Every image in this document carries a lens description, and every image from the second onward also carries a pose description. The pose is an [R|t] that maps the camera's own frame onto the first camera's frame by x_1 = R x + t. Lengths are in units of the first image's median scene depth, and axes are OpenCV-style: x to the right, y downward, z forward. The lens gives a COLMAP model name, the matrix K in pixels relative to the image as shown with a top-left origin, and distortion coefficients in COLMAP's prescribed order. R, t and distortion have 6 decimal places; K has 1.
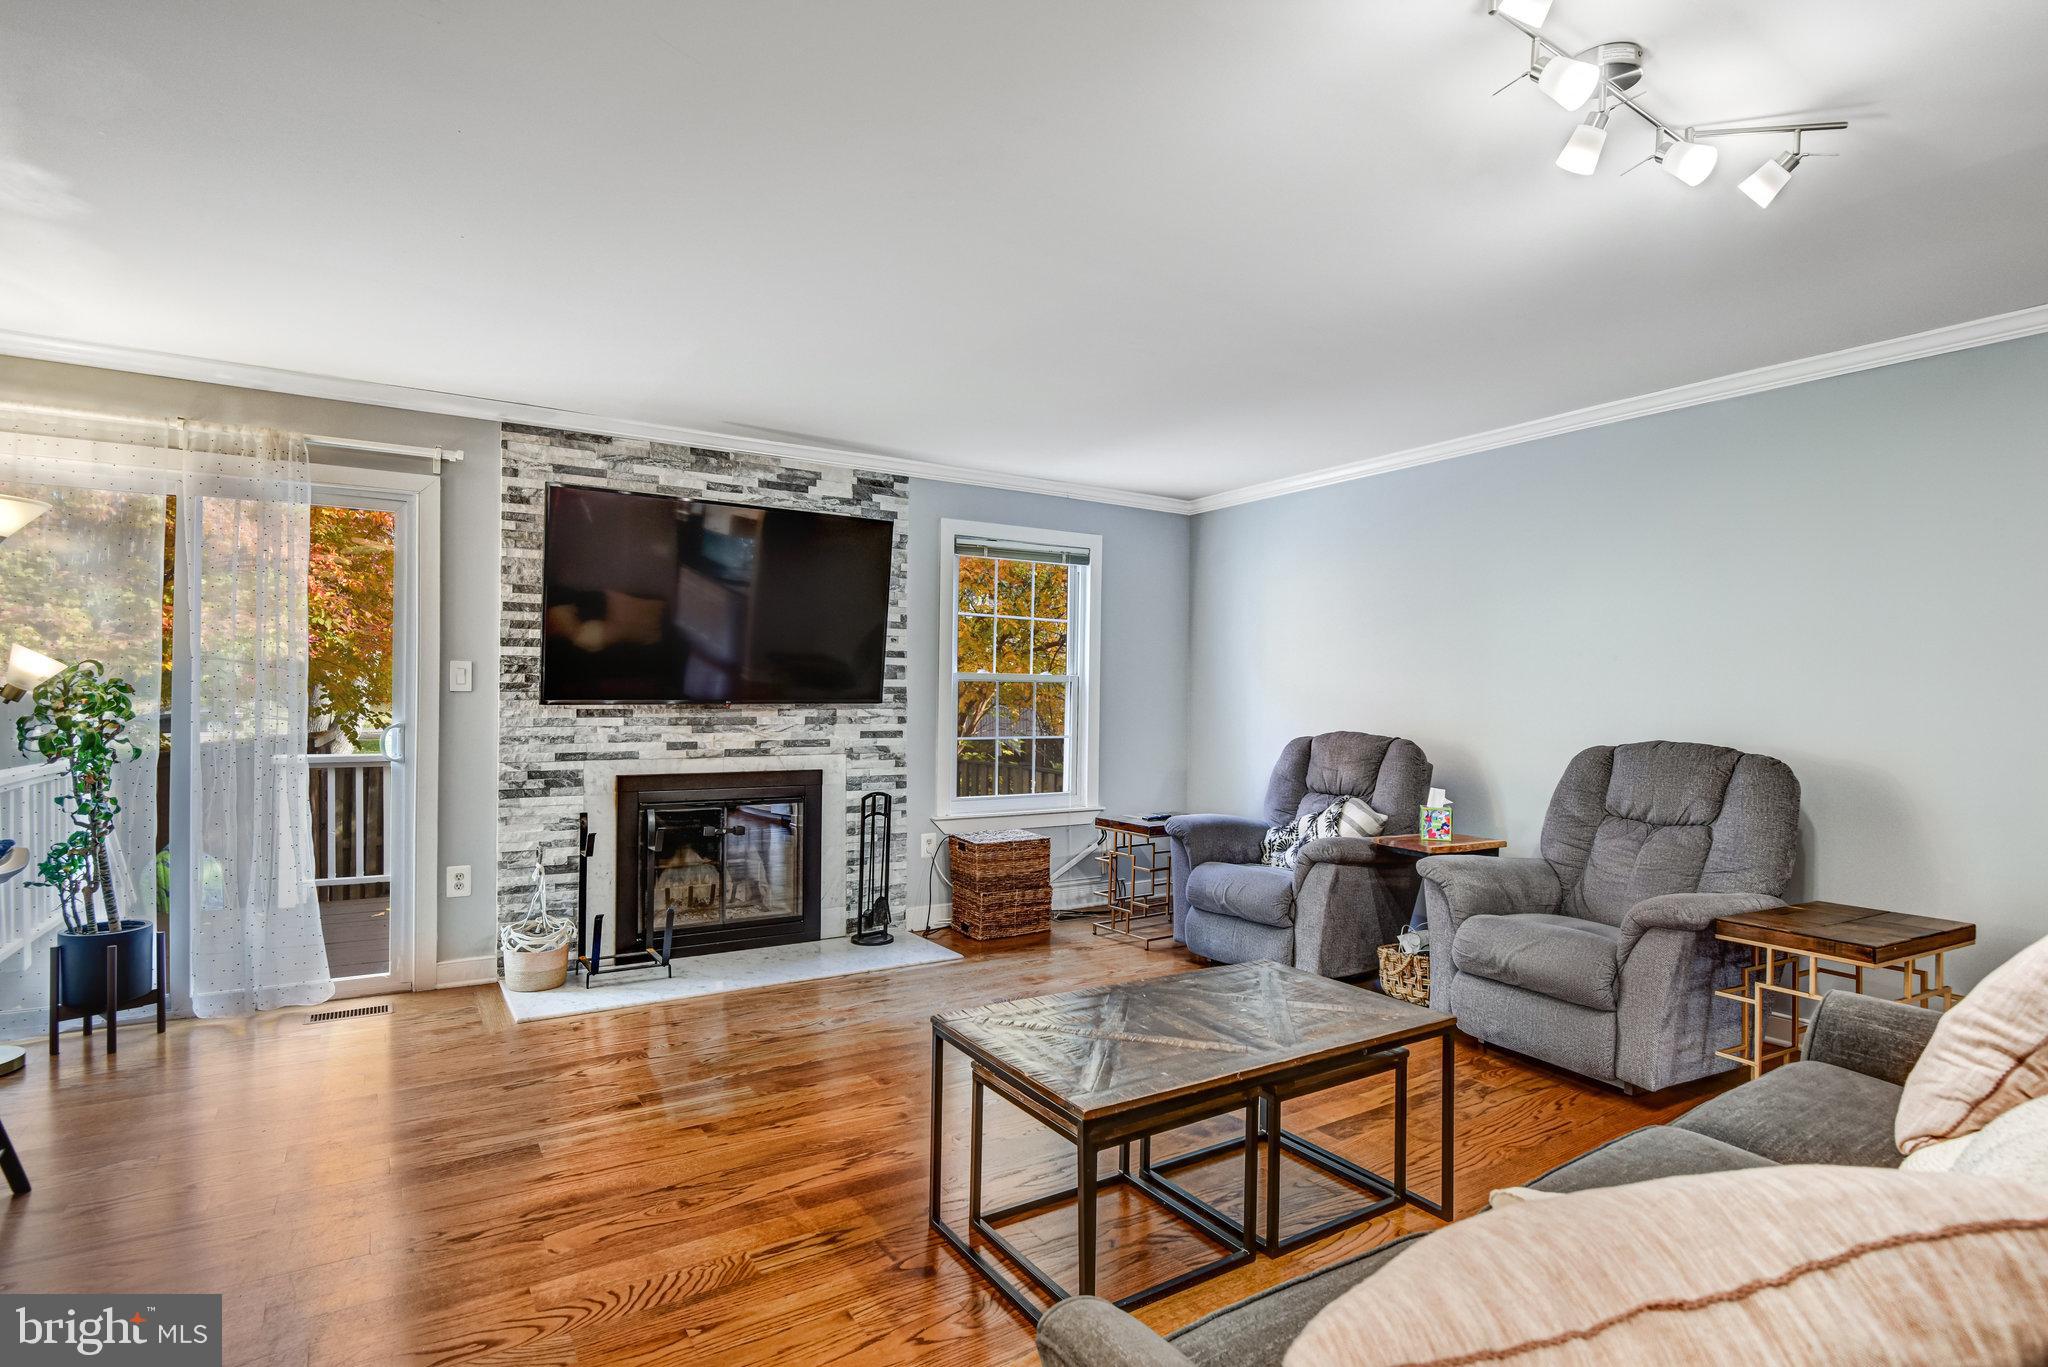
lens RADIAL K [[1009.8, 0, 1009.3], [0, 1009.8, 693.5], [0, 0, 1]] dist [-0.001989, -0.002204]
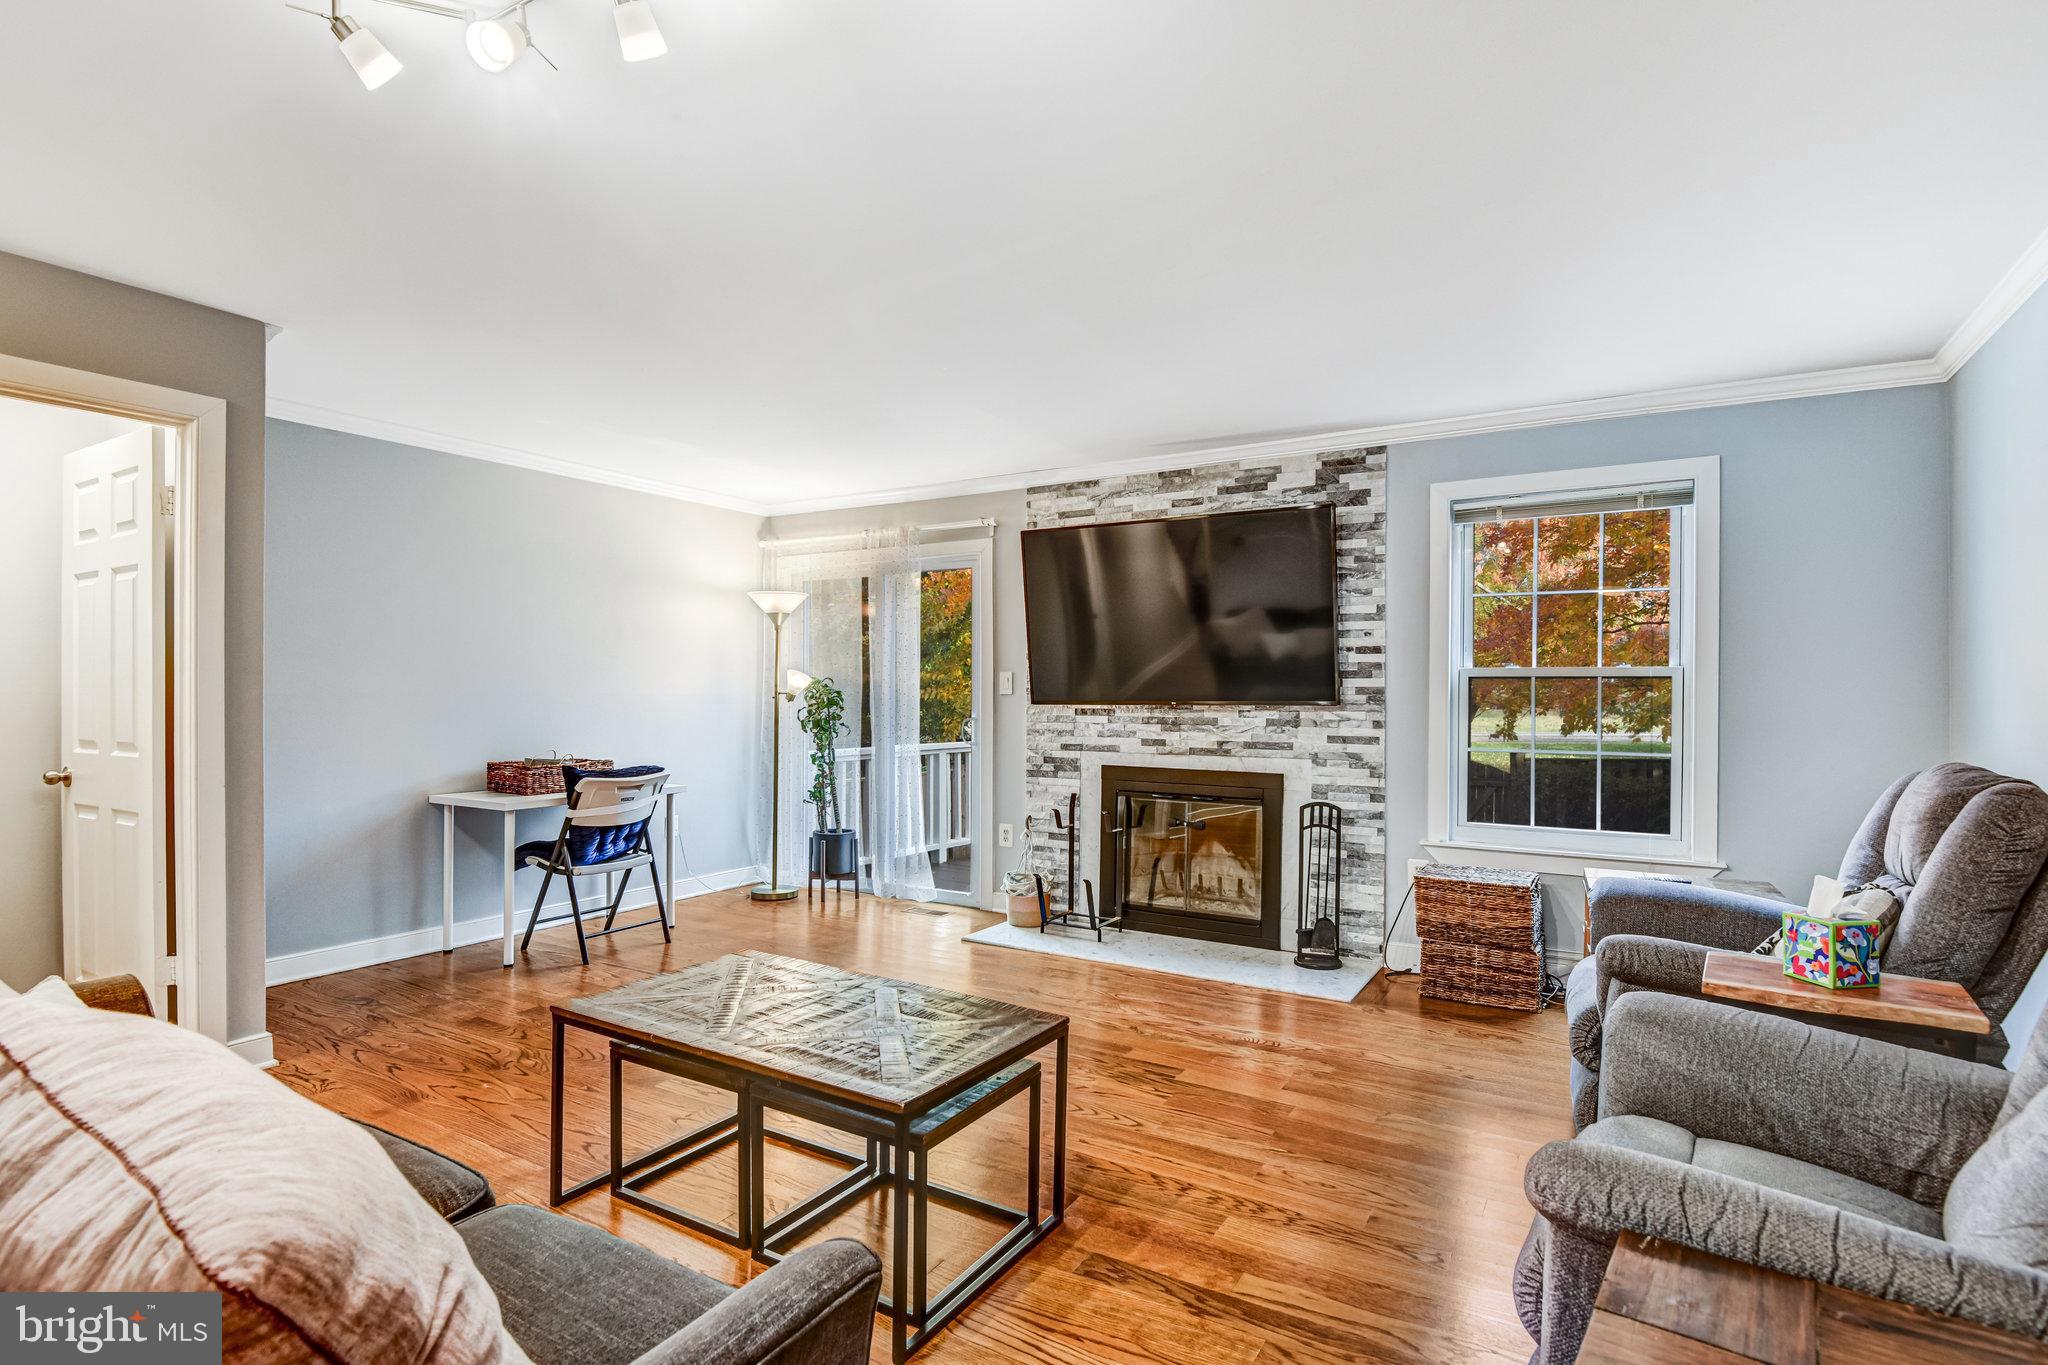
lens RADIAL K [[1009.8, 0, 1016.4], [0, 1009.8, 687.5], [0, 0, 1]] dist [-0.001989, -0.002204]
pose [[0.450531, -0.010607, -0.892698, 0.574262], [0.003285, 0.999942, -0.010223, 0.002099], [0.892755, 0.001673, 0.450540, 0.349208]]
